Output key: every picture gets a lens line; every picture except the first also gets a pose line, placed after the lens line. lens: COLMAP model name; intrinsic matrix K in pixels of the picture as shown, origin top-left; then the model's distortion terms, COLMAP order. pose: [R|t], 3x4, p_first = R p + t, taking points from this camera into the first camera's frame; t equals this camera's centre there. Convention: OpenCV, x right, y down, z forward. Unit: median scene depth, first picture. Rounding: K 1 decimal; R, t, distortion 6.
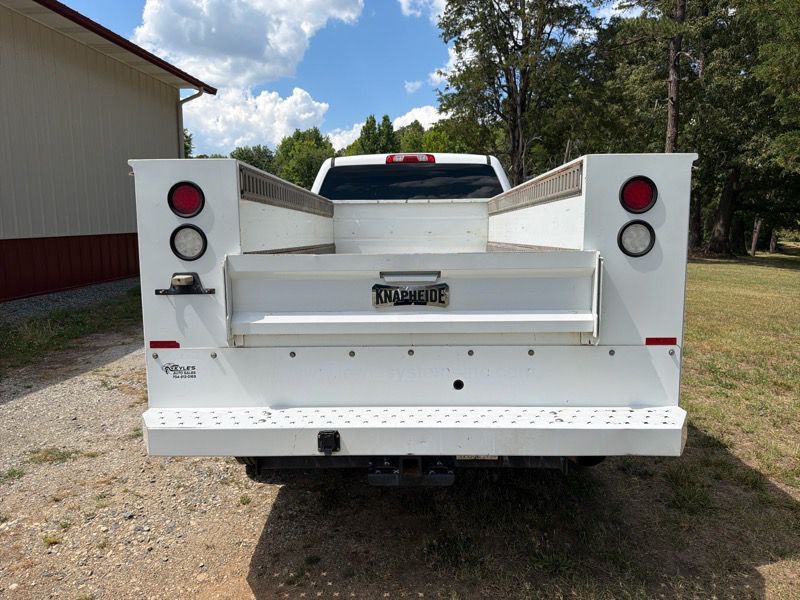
lens RADIAL K [[563.8, 0, 402.7], [0, 563.8, 299.4], [0, 0, 1]] dist [0.041956, -0.069192]
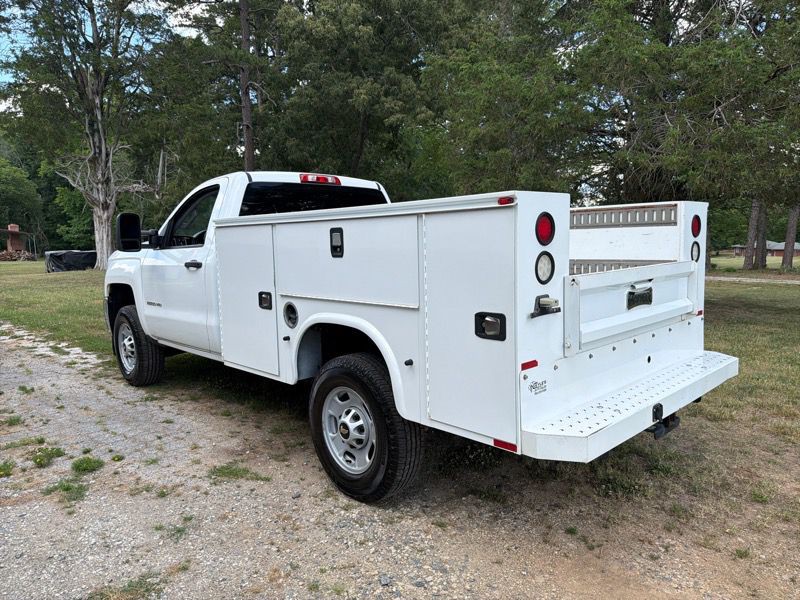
lens RADIAL K [[568.0, 0, 402.8], [0, 568.0, 290.8], [0, 0, 1]] dist [0.038069, -0.051751]
pose [[0.710182, -0.078432, 0.699635, -0.153480], [0.104202, 0.994540, 0.005720, -0.010290], [-0.696264, 0.068841, 0.714477, 0.046069]]
